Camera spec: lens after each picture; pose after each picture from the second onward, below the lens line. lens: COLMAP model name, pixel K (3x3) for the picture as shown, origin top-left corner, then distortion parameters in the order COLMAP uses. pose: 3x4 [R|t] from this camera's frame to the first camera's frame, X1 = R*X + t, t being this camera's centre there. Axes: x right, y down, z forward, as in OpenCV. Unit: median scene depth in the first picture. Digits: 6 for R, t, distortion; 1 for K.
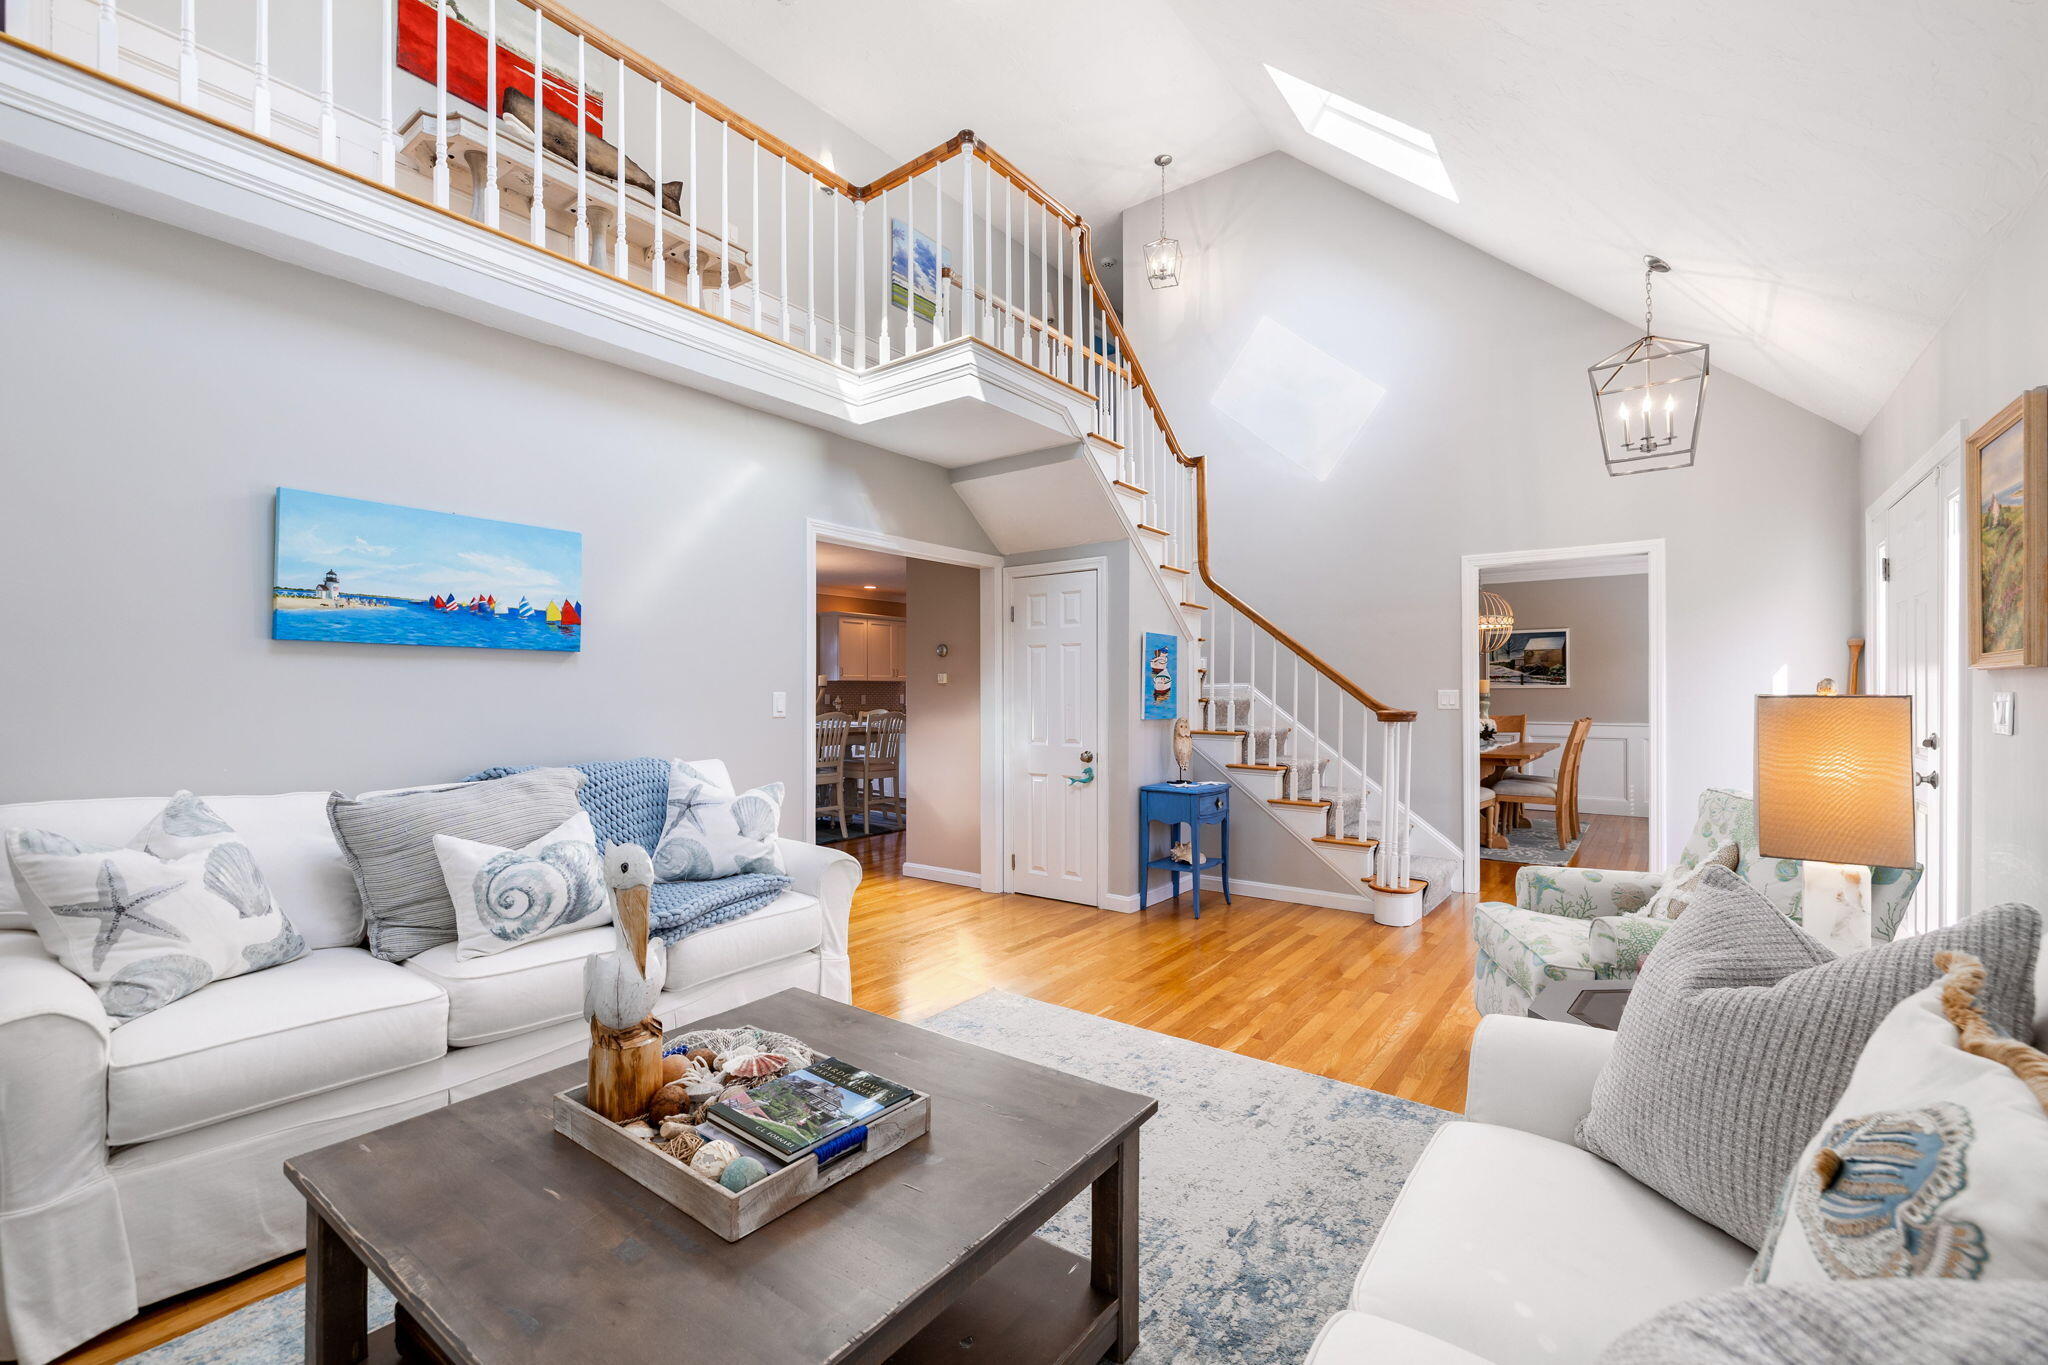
lens RADIAL K [[860.2, 0, 1026.8], [0, 860.2, 684.3], [0, 0, 1]] dist [-0.002285, -0.000016]
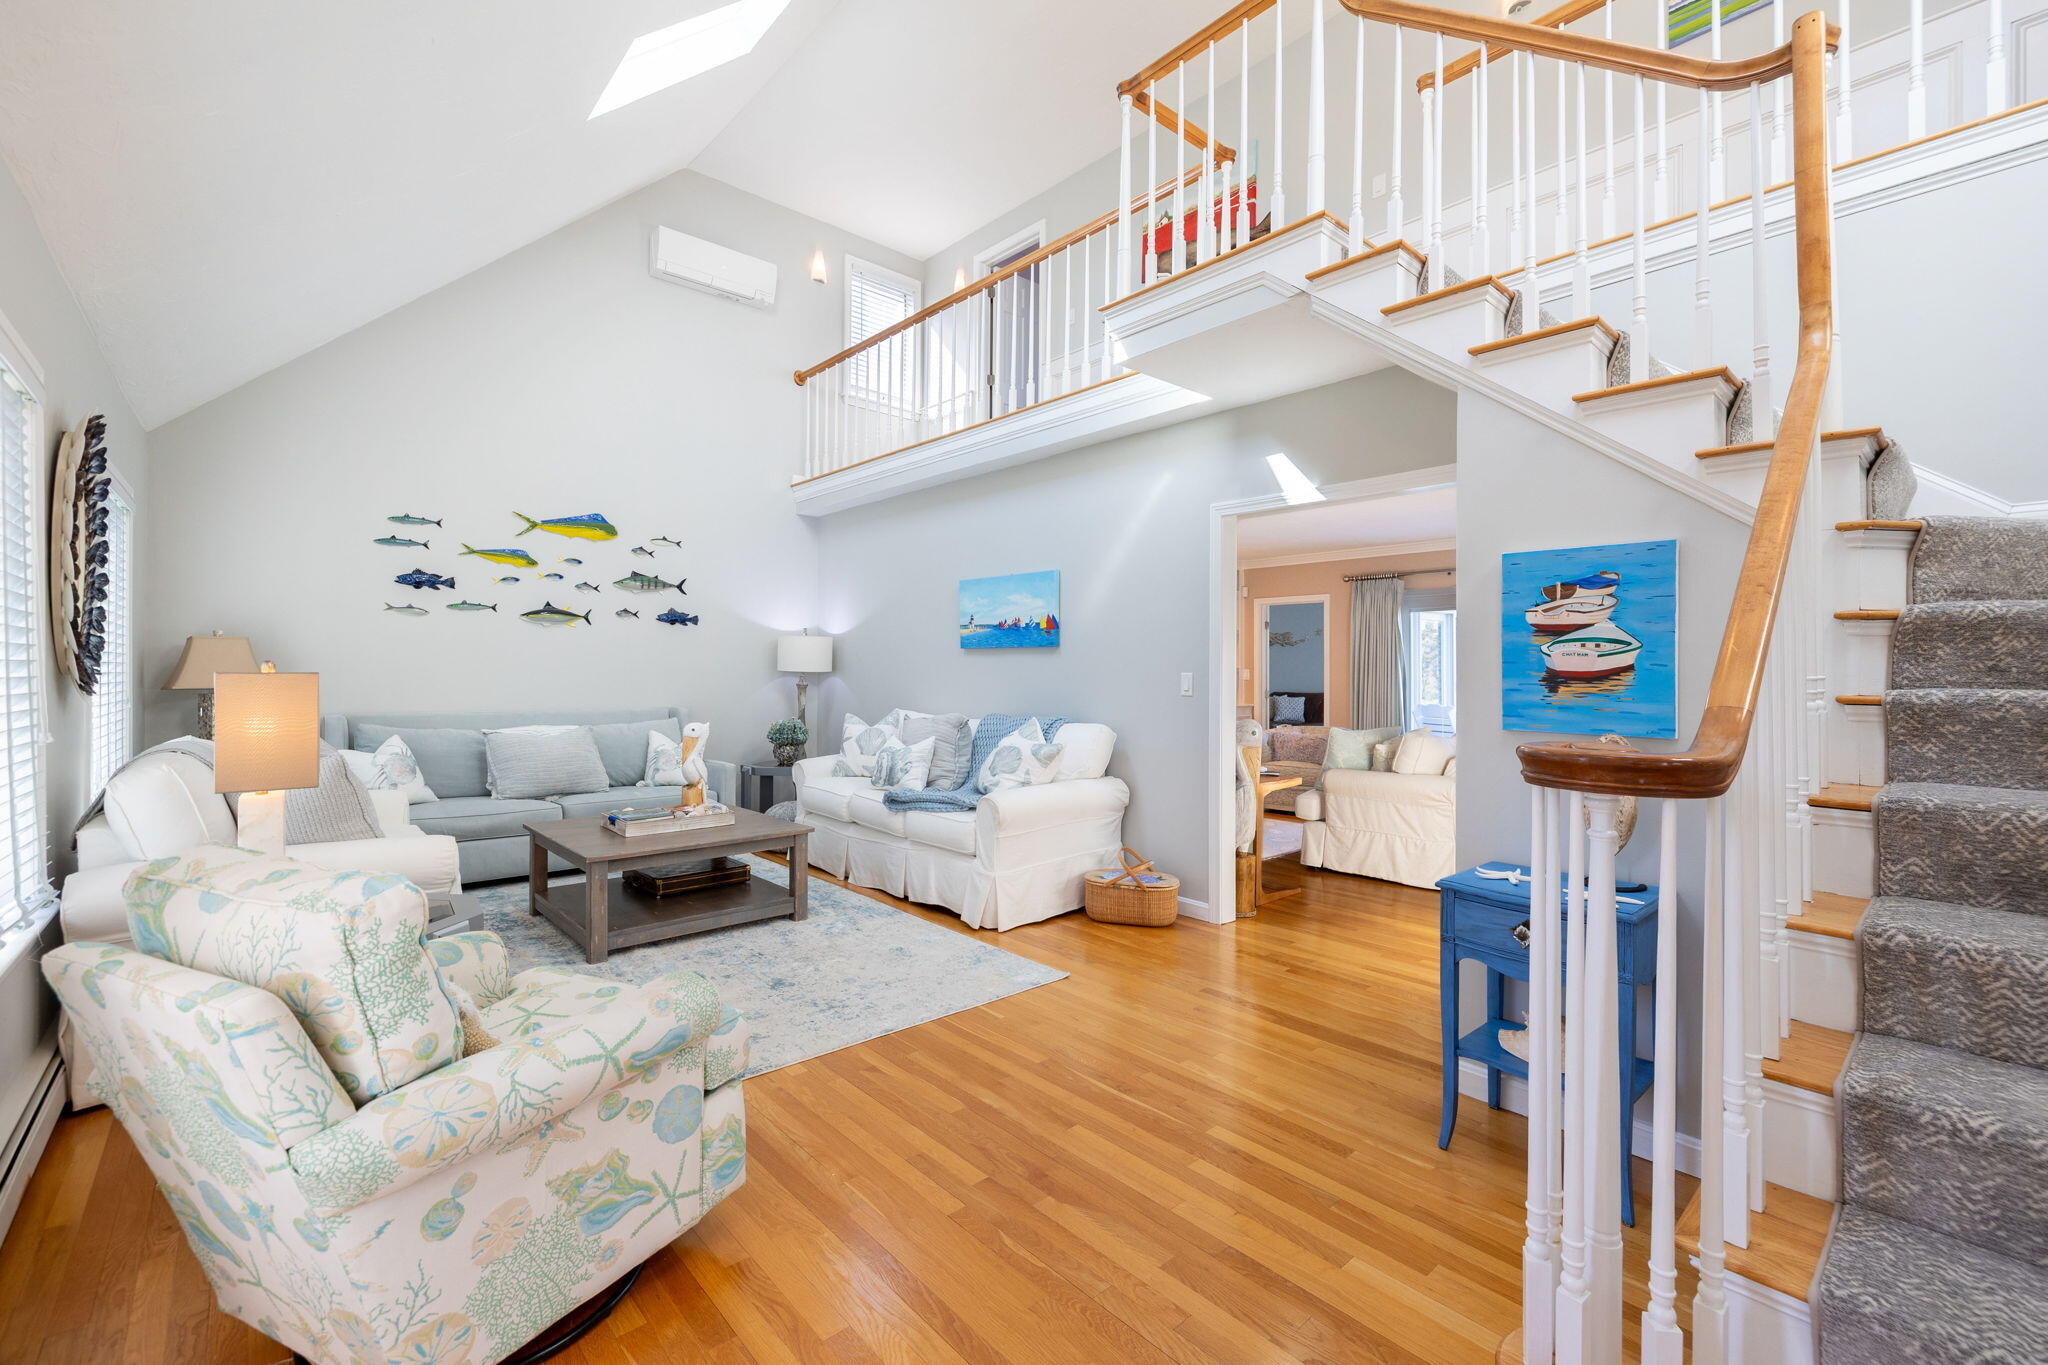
lens RADIAL K [[860.2, 0, 1001.2], [0, 860.2, 668.5], [0, 0, 1]] dist [-0.002285, -0.000016]
pose [[-0.207150, -0.003510, -0.978303, 1.079108], [0.006280, 0.999968, -0.004917, 0.009673], [0.978289, -0.007163, -0.207122, 1.292604]]
